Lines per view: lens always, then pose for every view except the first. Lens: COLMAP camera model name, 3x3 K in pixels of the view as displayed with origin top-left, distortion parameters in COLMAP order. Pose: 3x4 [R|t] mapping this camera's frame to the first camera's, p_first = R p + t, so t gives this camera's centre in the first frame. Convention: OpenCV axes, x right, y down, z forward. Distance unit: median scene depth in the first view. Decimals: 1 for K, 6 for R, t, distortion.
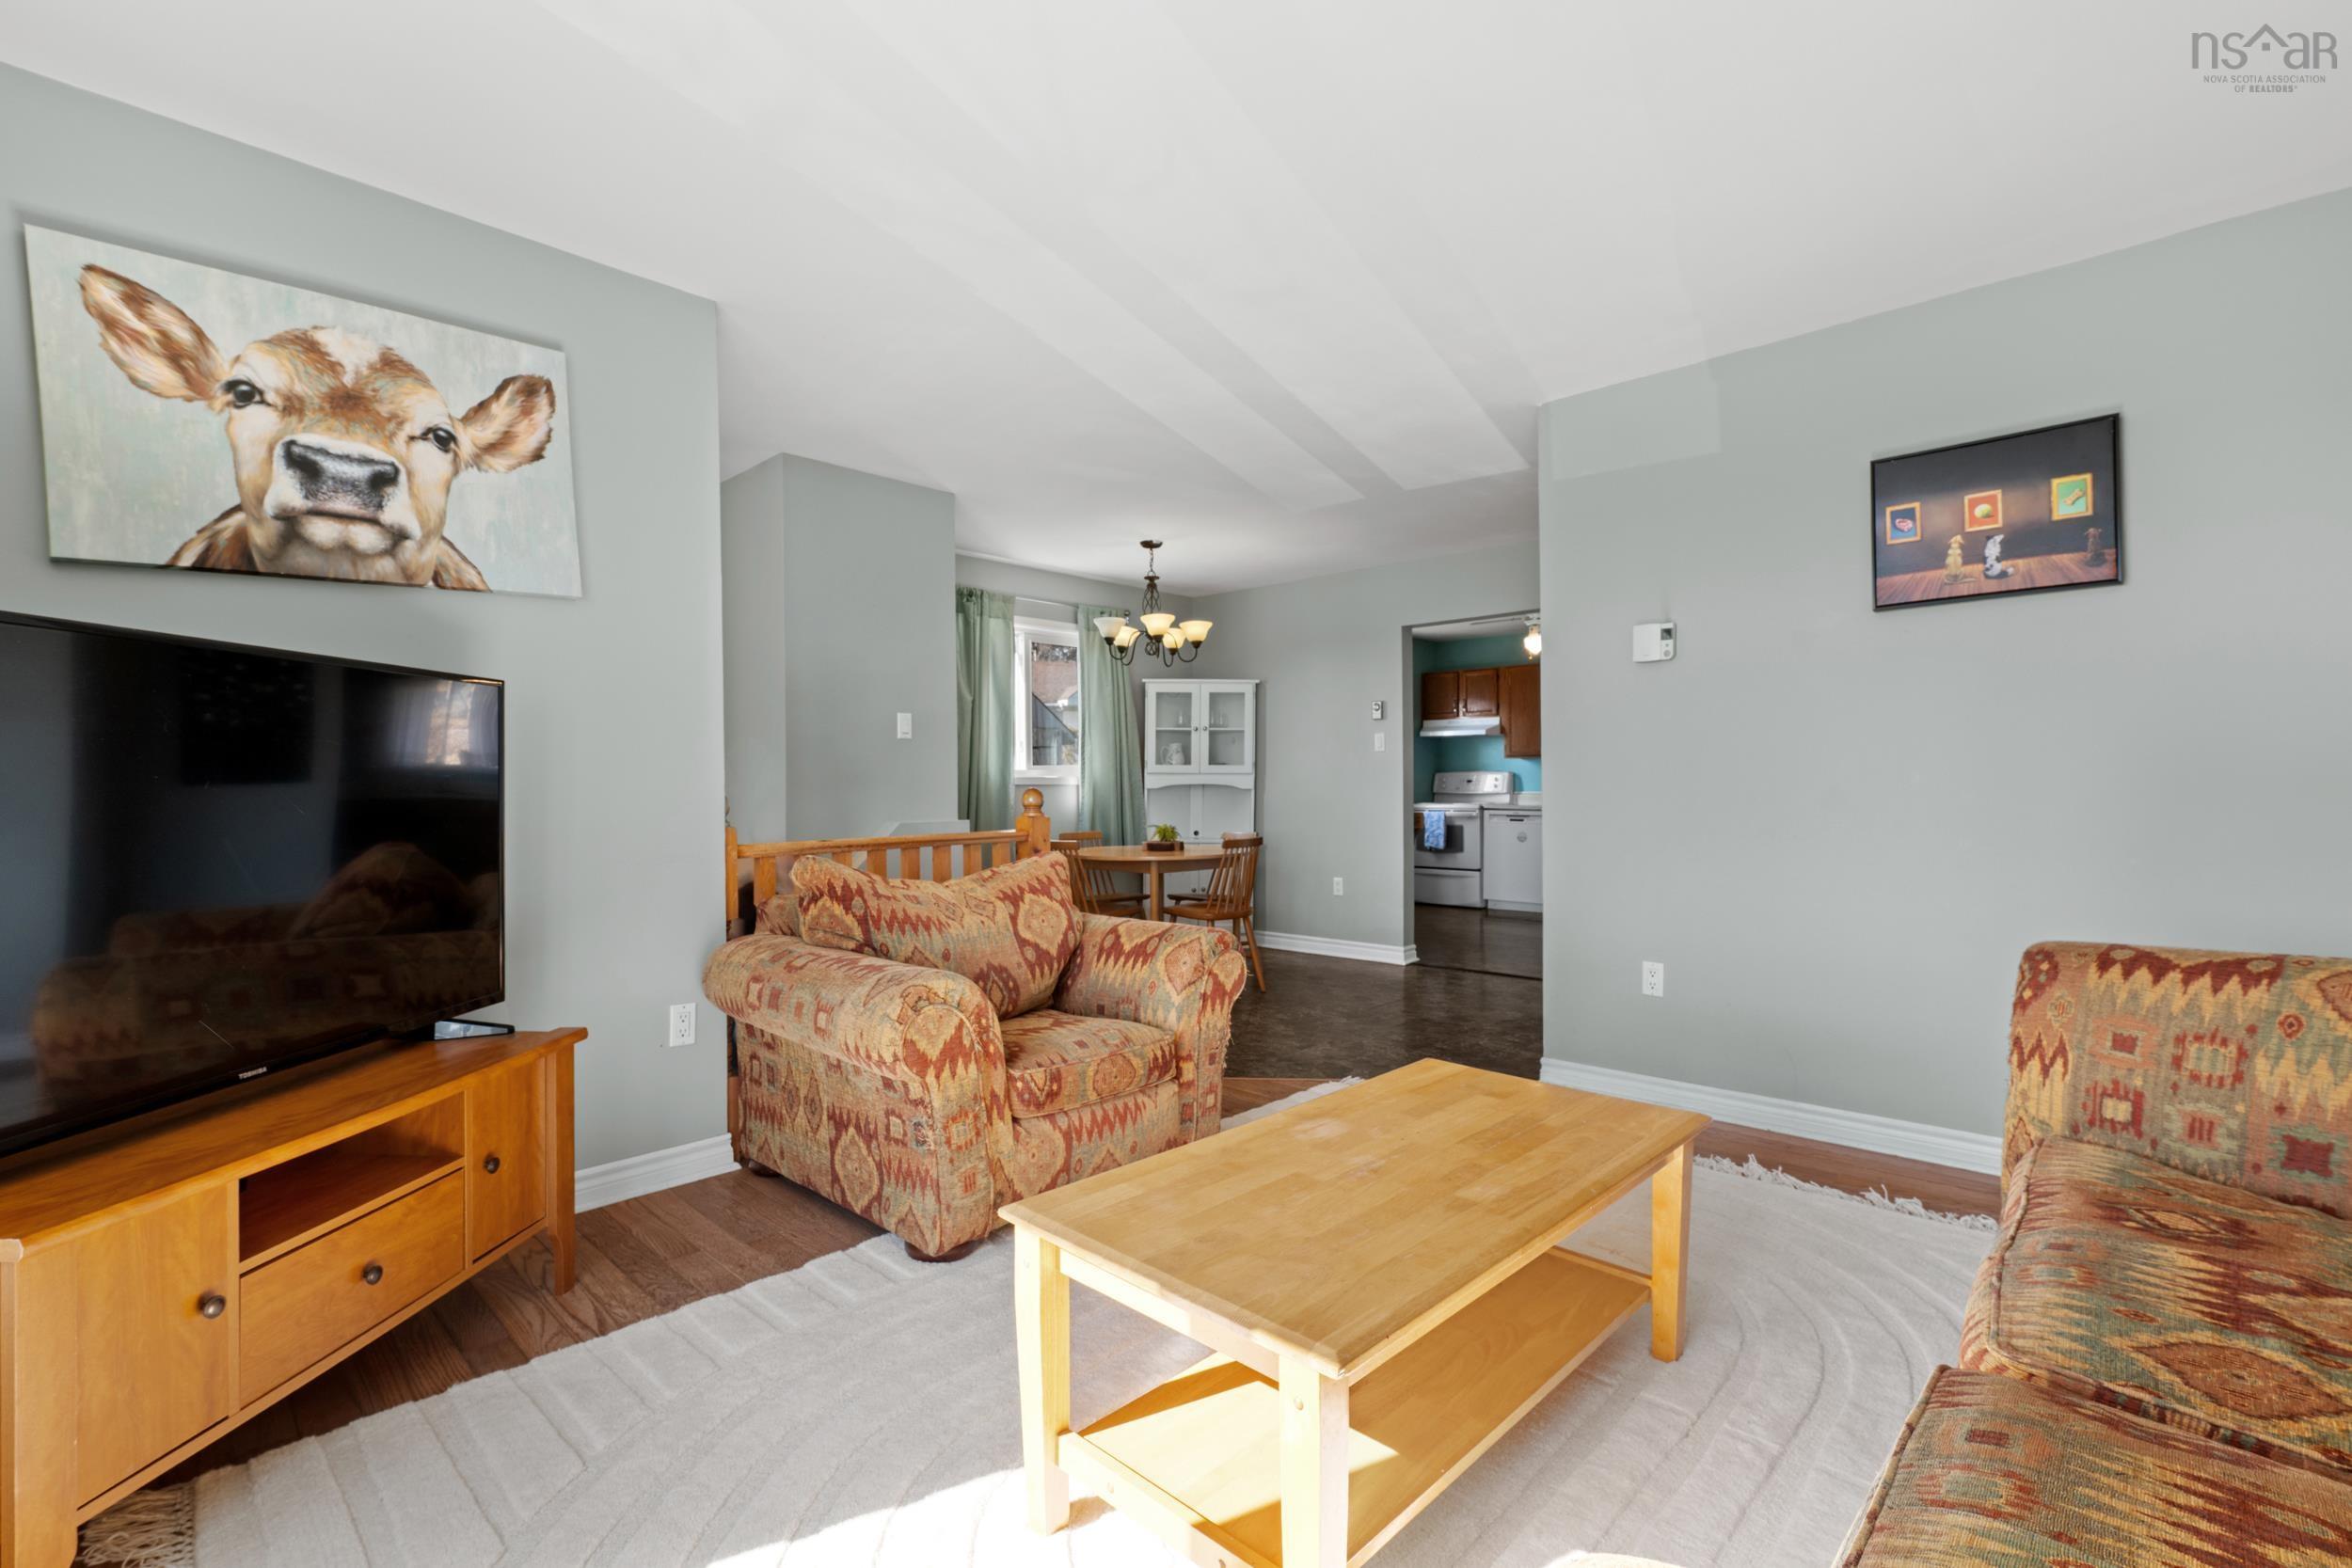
lens RADIAL K [[1067.1, 0, 1162.7], [0, 1067.1, 792.3], [0, 0, 1]] dist [0.002669, -0.000583]
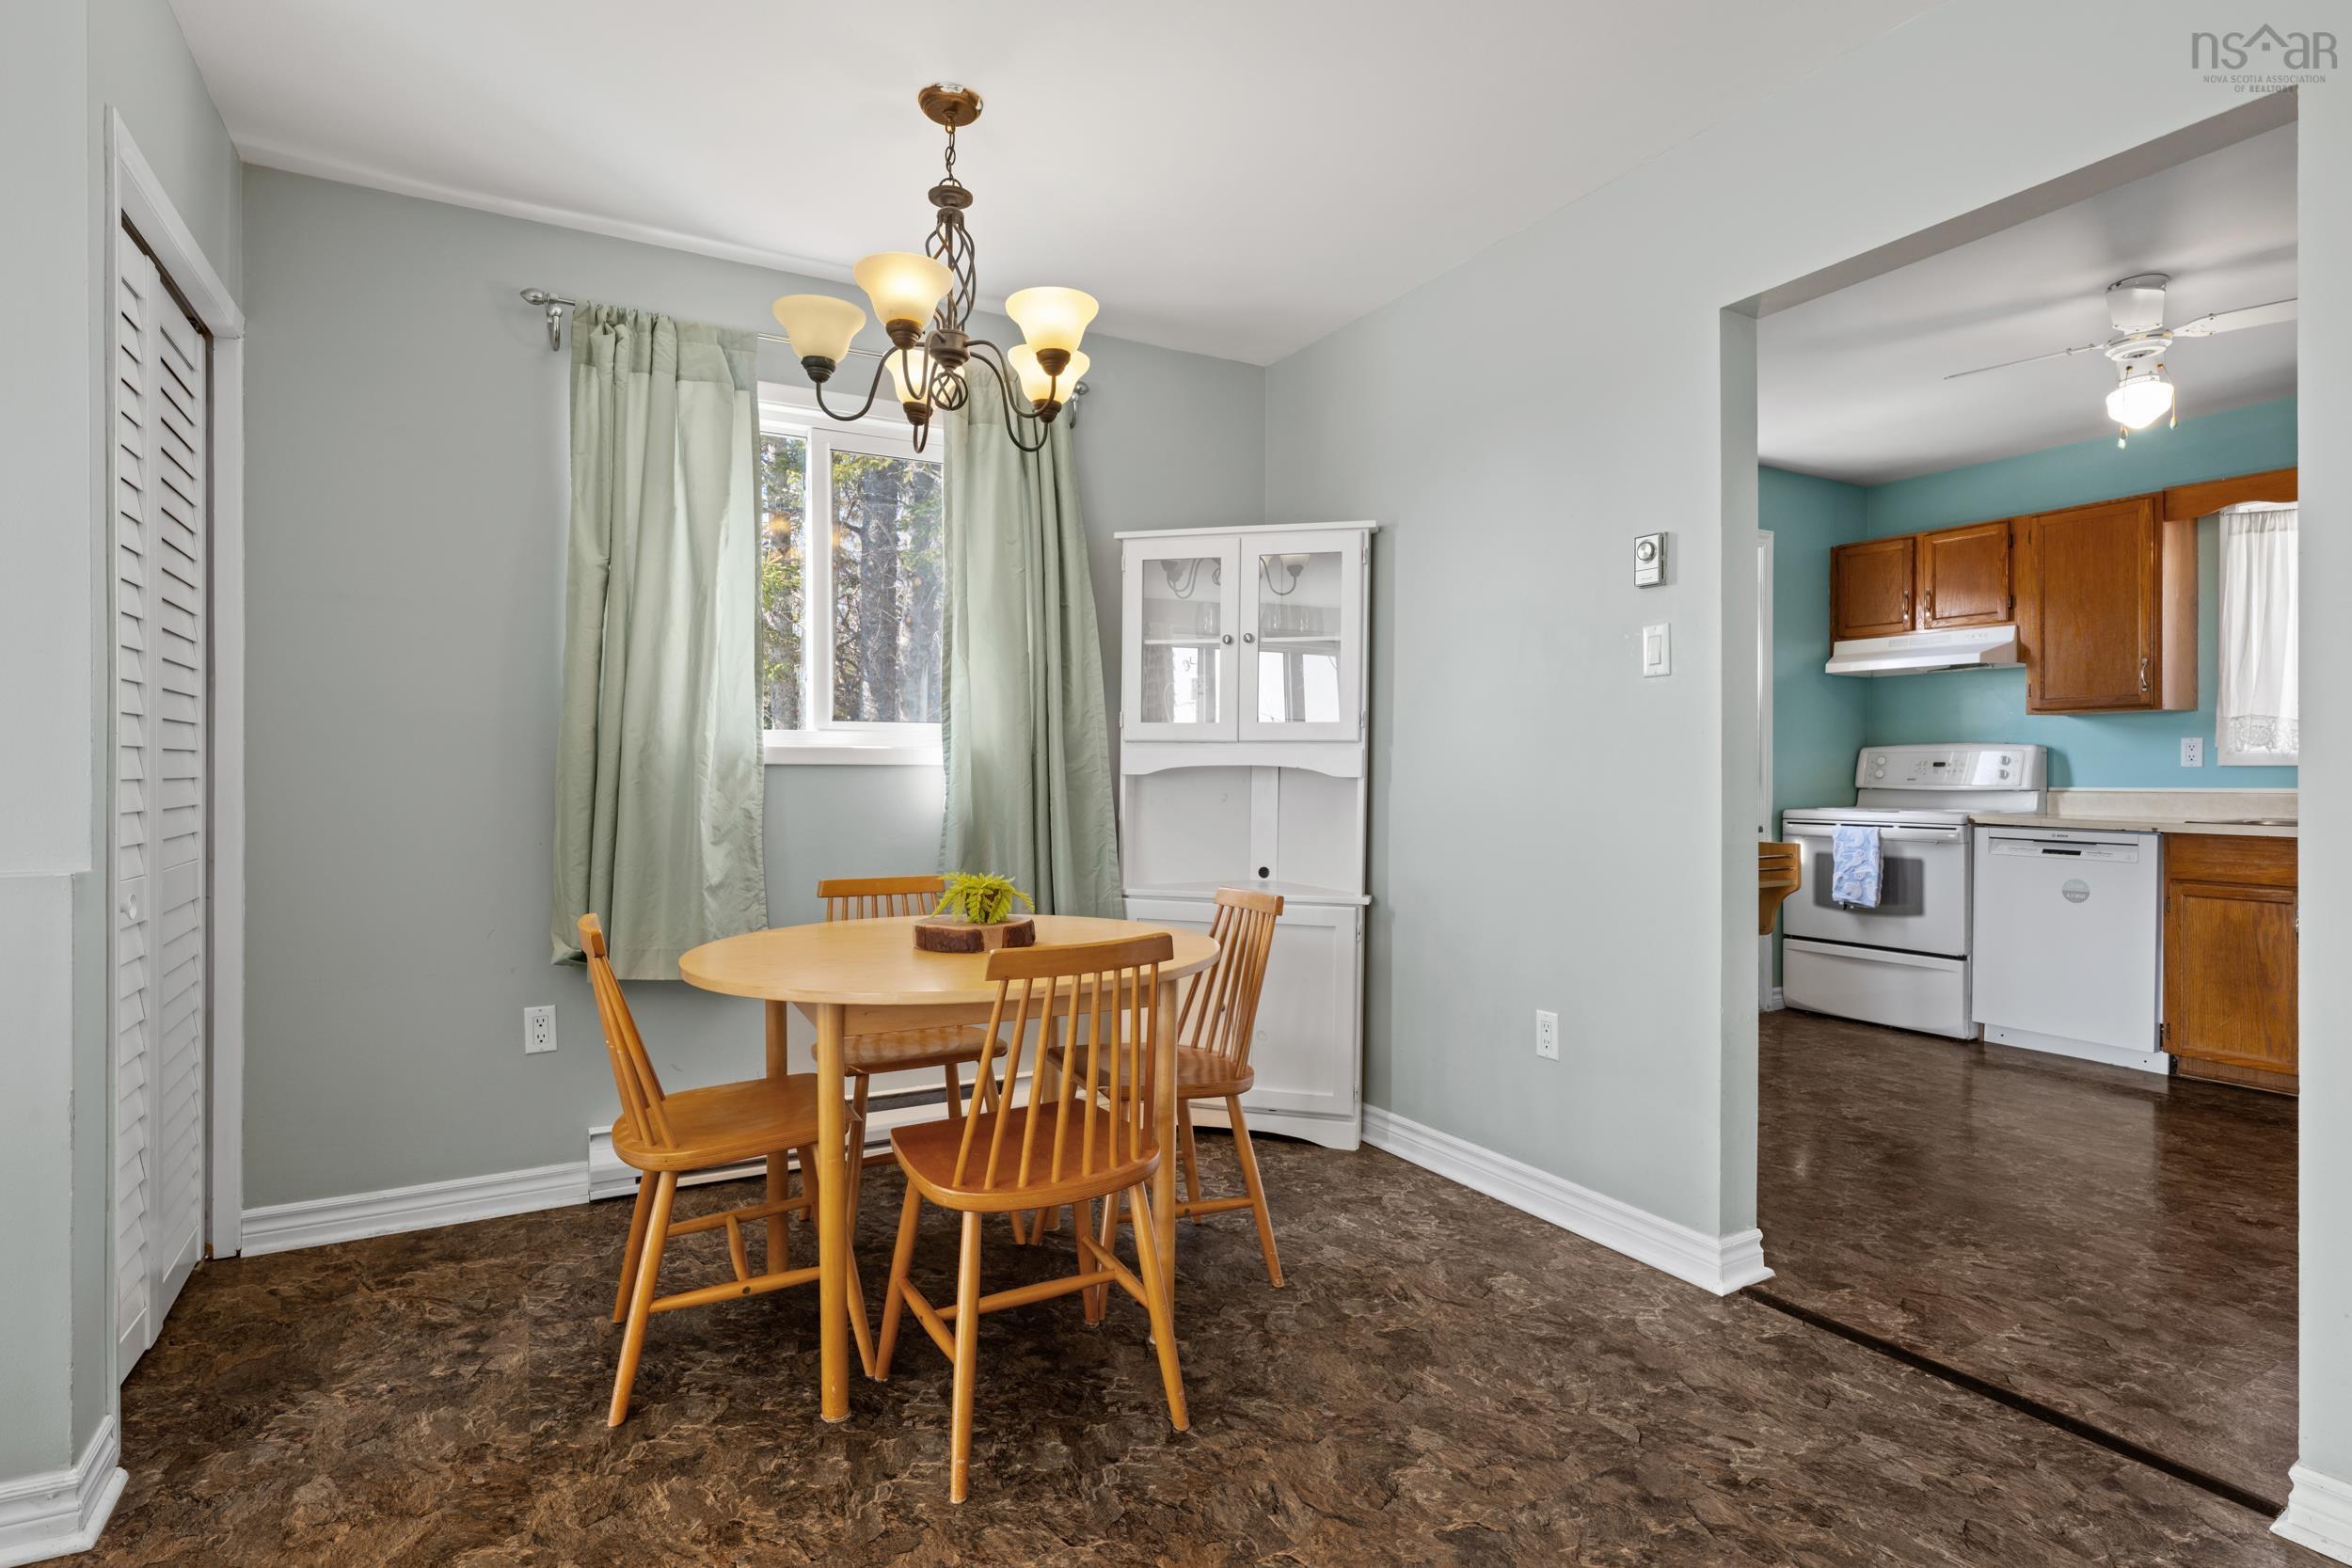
lens RADIAL K [[1205.1, 0, 1158.0], [0, 1205.1, 780.1], [0, 0, 1]] dist [0.001930, -0.002071]
pose [[0.957327, 0.007574, -0.288909, 0.112994], [-0.007281, 0.999971, 0.002088, -0.001954], [0.288916, 0.000104, 0.957354, 0.397542]]
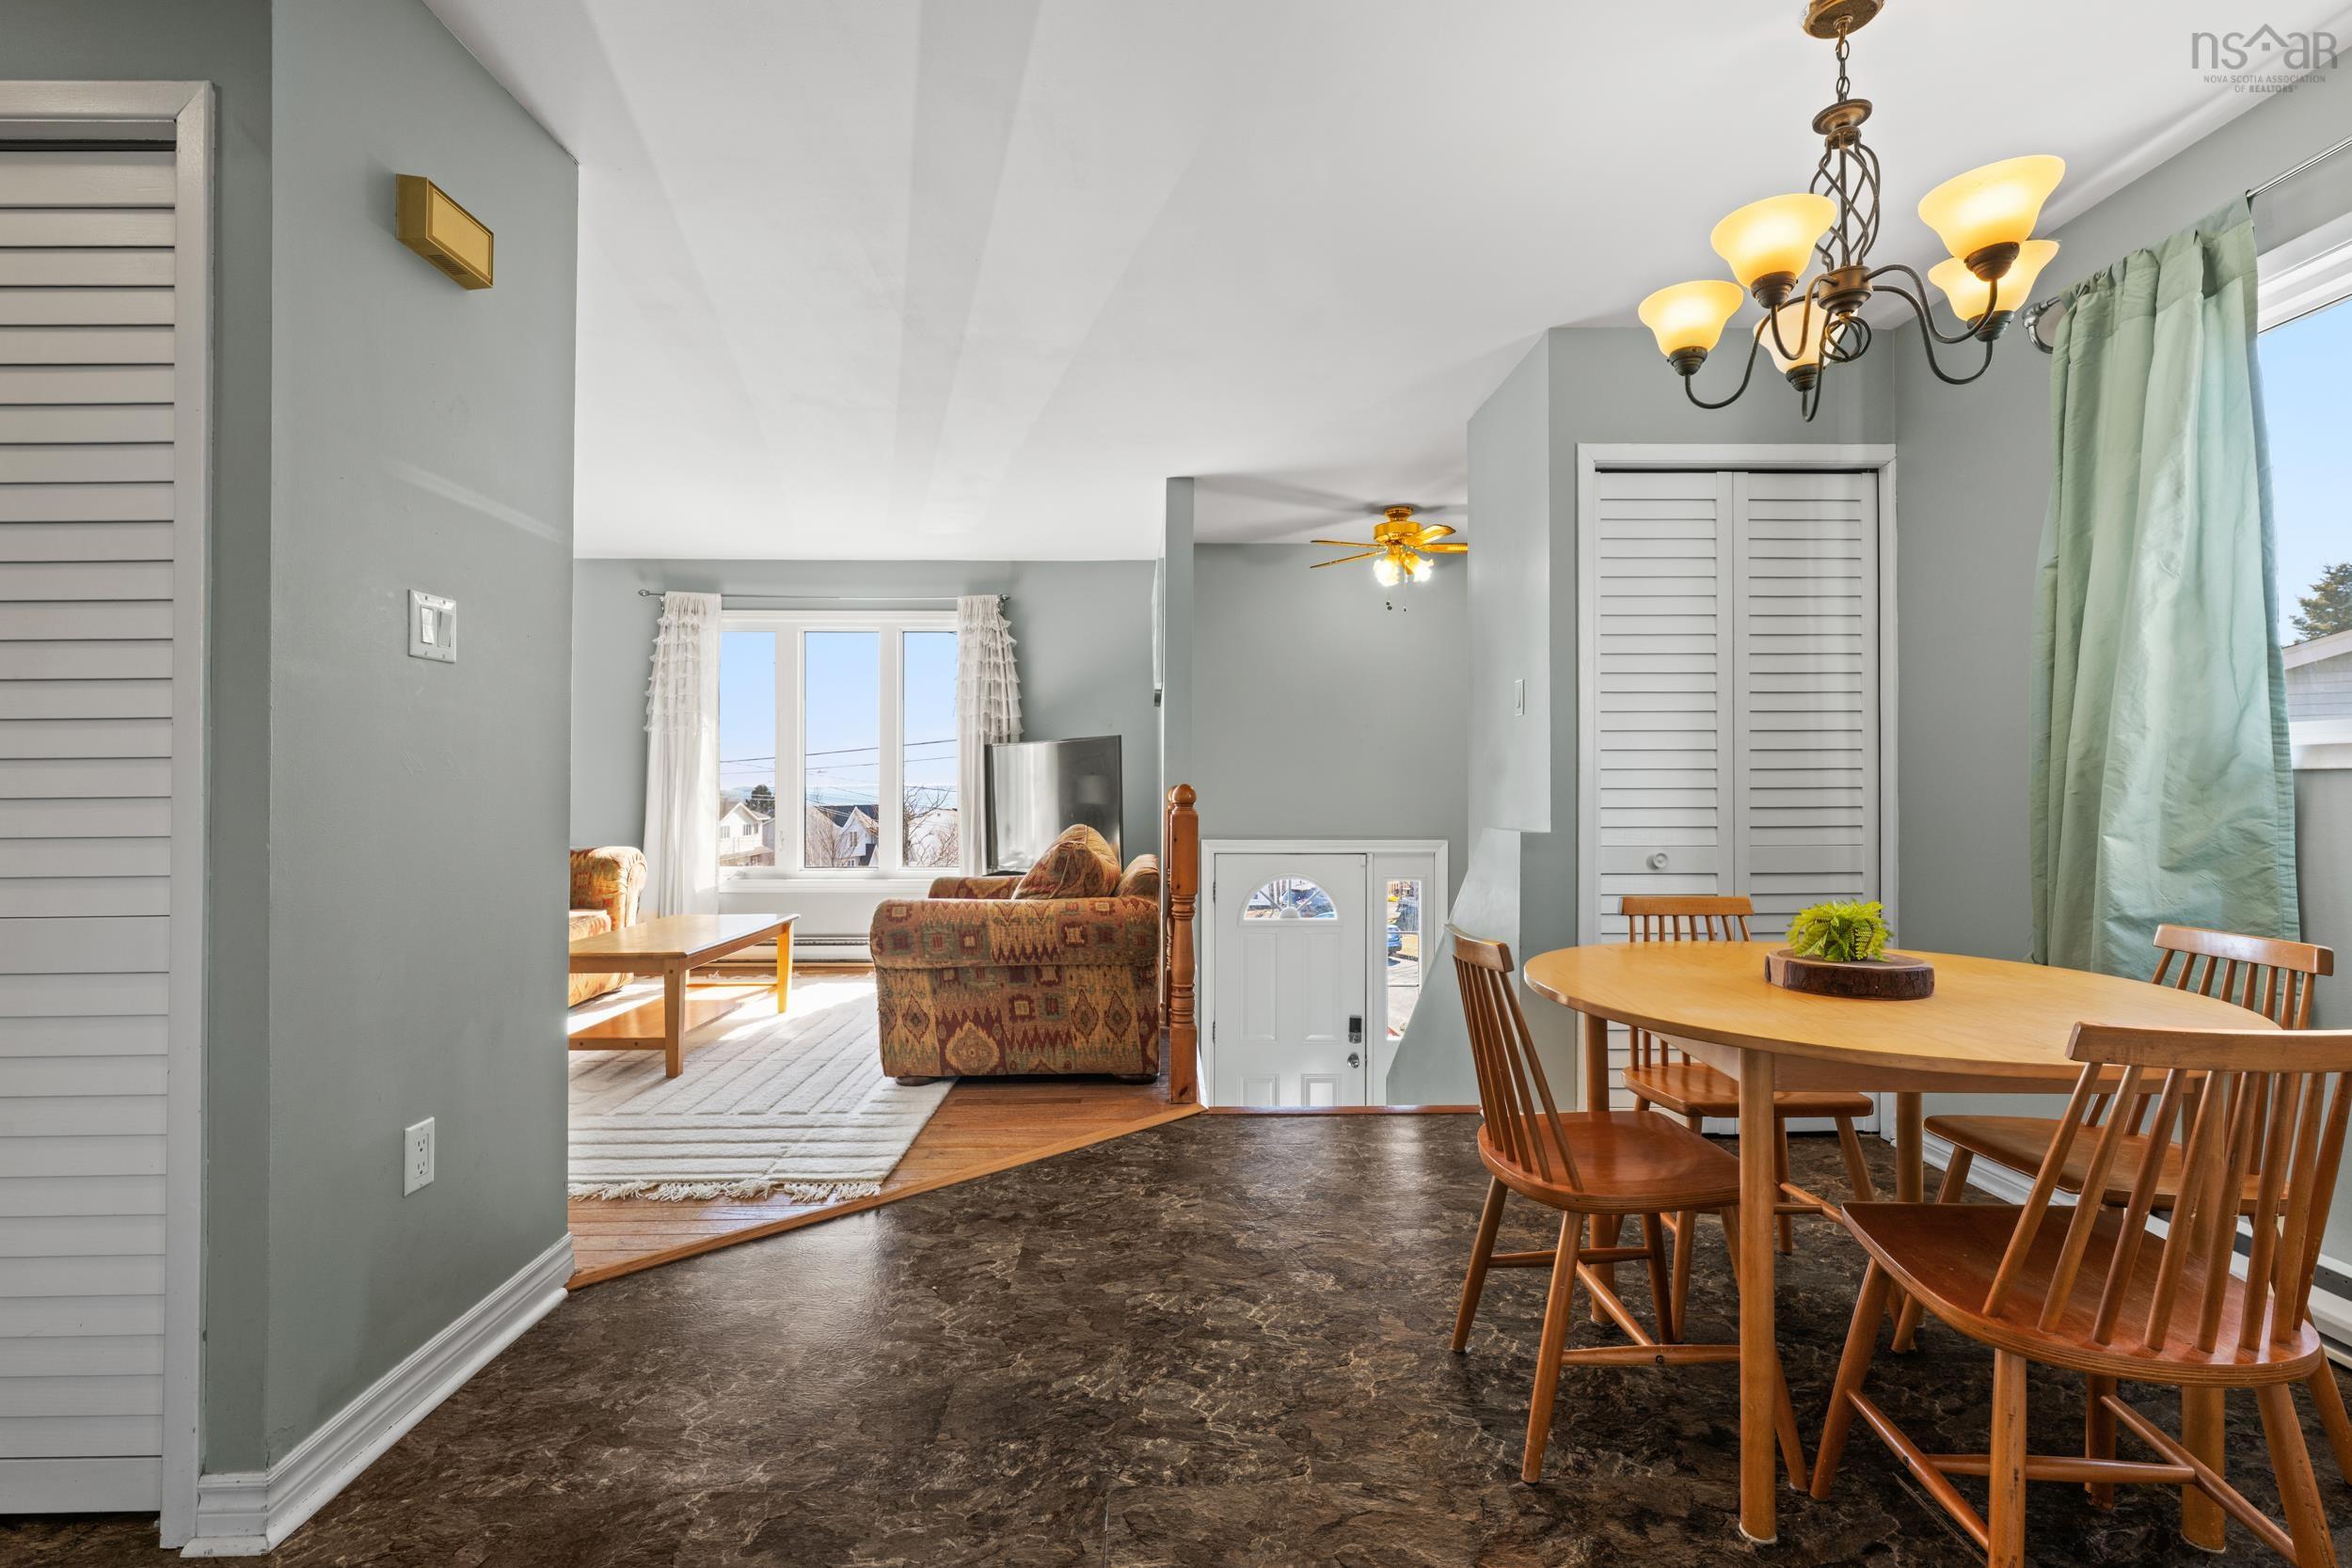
lens RADIAL K [[1067.1, 0, 1176.6], [0, 1067.1, 775.1], [0, 0, 1]] dist [0.002669, -0.000583]
pose [[-0.706435, -0.003263, -0.707771, 0.225947], [-0.000833, 0.999993, -0.003778, -0.002787], [0.707778, -0.002079, -0.706432, 0.693157]]
